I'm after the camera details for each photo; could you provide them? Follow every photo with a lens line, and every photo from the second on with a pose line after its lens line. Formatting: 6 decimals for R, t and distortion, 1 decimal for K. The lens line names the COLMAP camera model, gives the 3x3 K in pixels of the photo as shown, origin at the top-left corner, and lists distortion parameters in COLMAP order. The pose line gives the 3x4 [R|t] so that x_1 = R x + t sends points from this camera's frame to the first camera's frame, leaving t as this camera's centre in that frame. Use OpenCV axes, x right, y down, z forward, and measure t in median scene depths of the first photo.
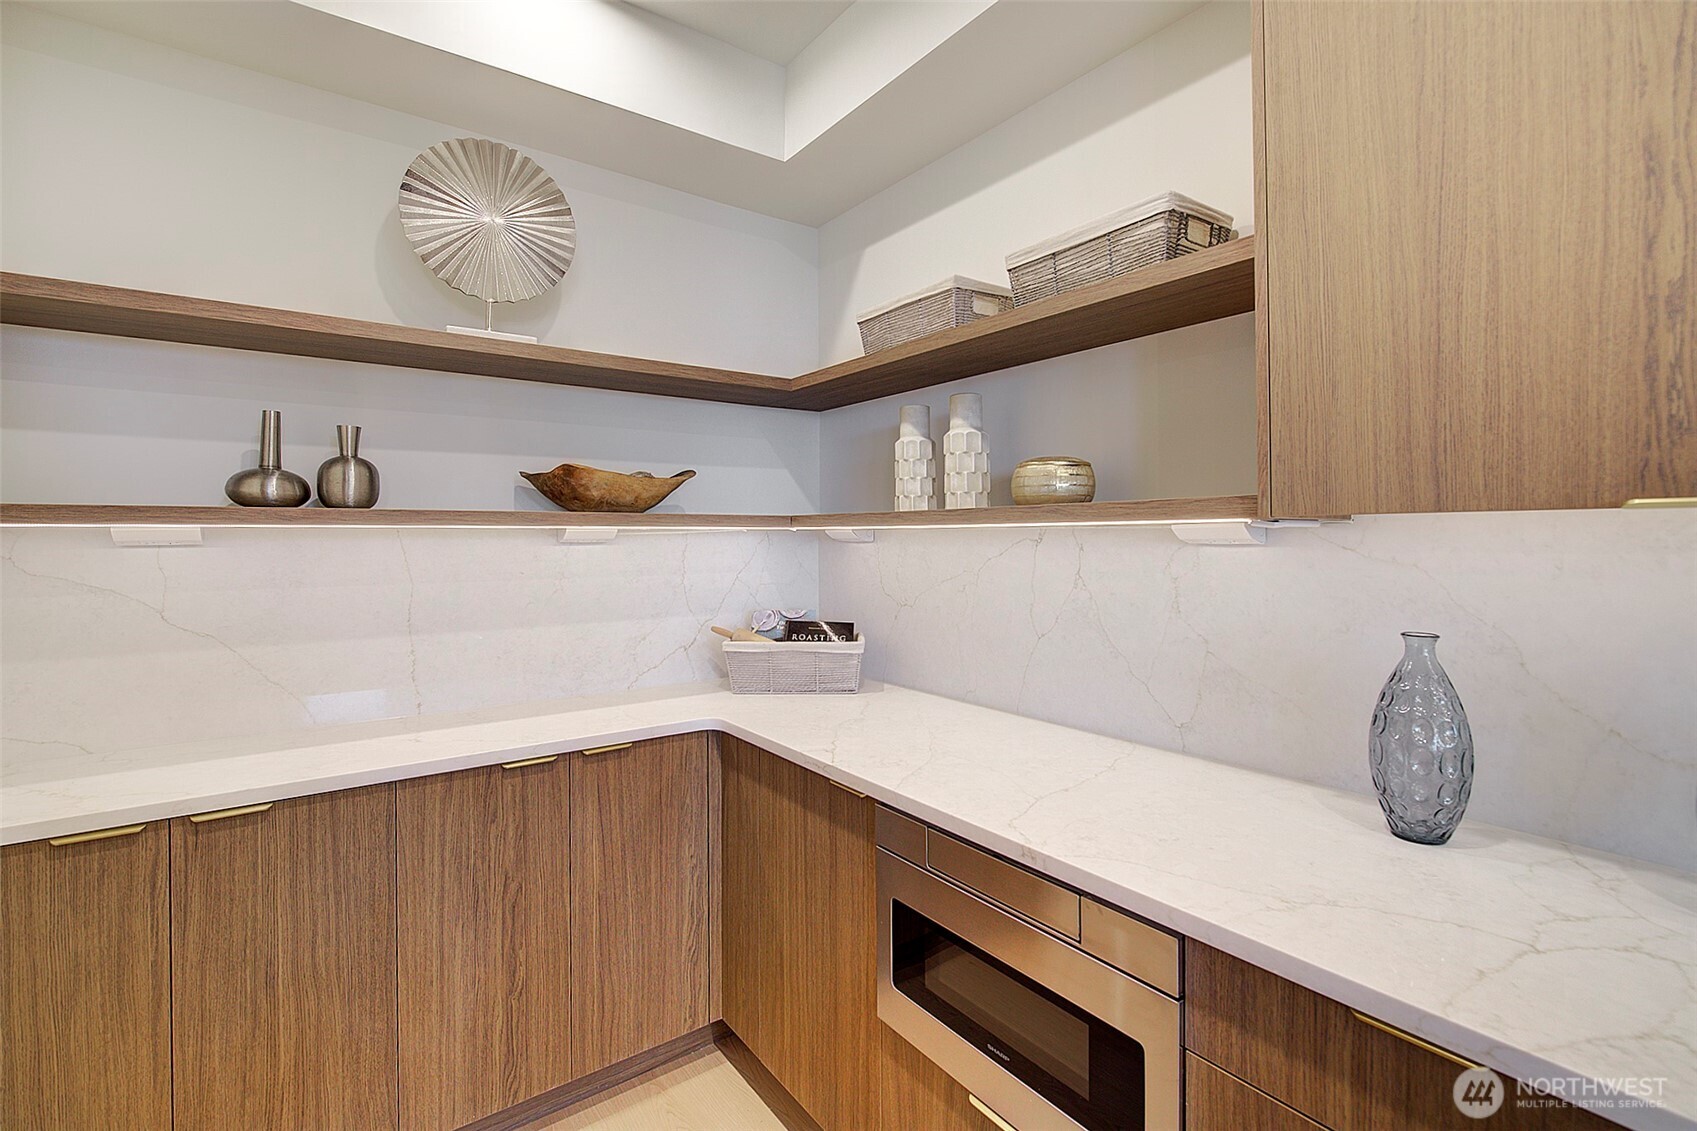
lens RADIAL K [[761.5, 0, 830.8], [0, 761.5, 511.1], [0, 0, 1]] dist [0.000114, 0.000183]
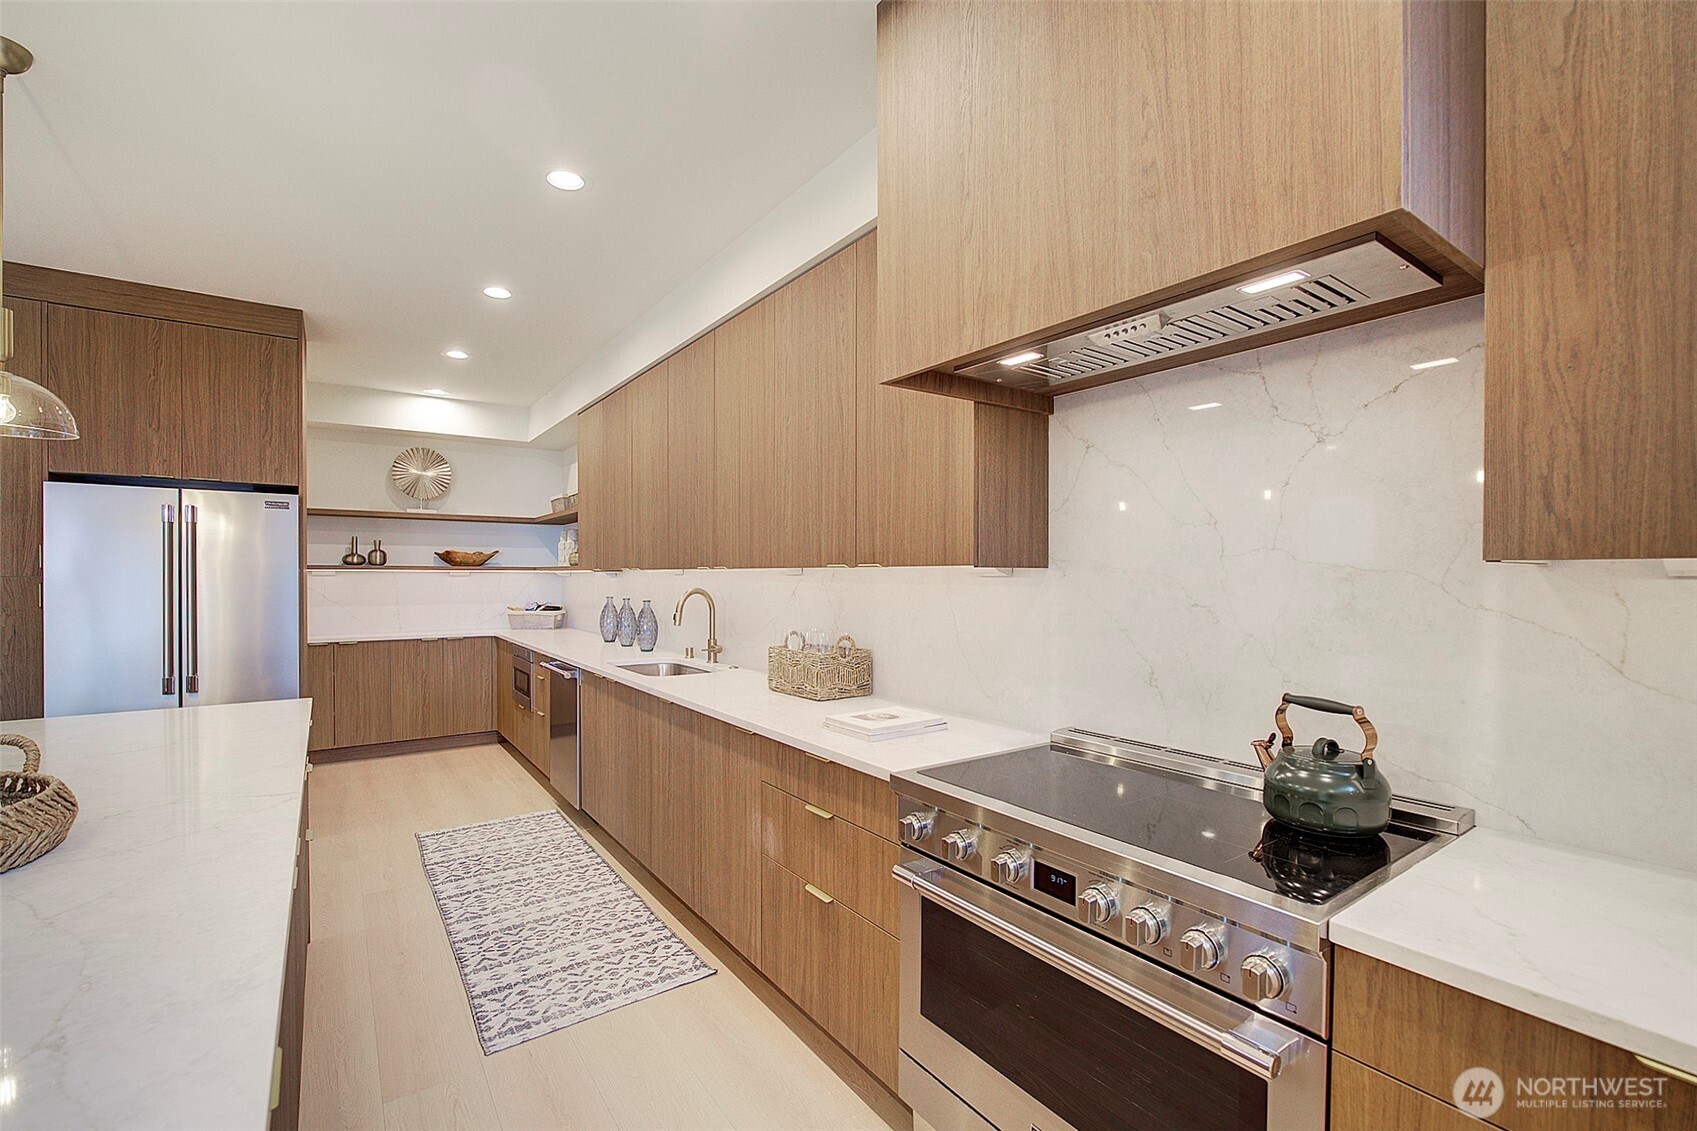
lens RADIAL K [[738.9, 0, 848.5], [0, 738.9, 565.5], [0, 0, 1]] dist [-0.002517, -0.000132]
pose [[0.999945, 0.003454, -0.009925, 1.445374], [-0.003312, 0.999893, 0.014240, -0.054916], [0.009973, -0.014207, 0.999849, -2.186561]]
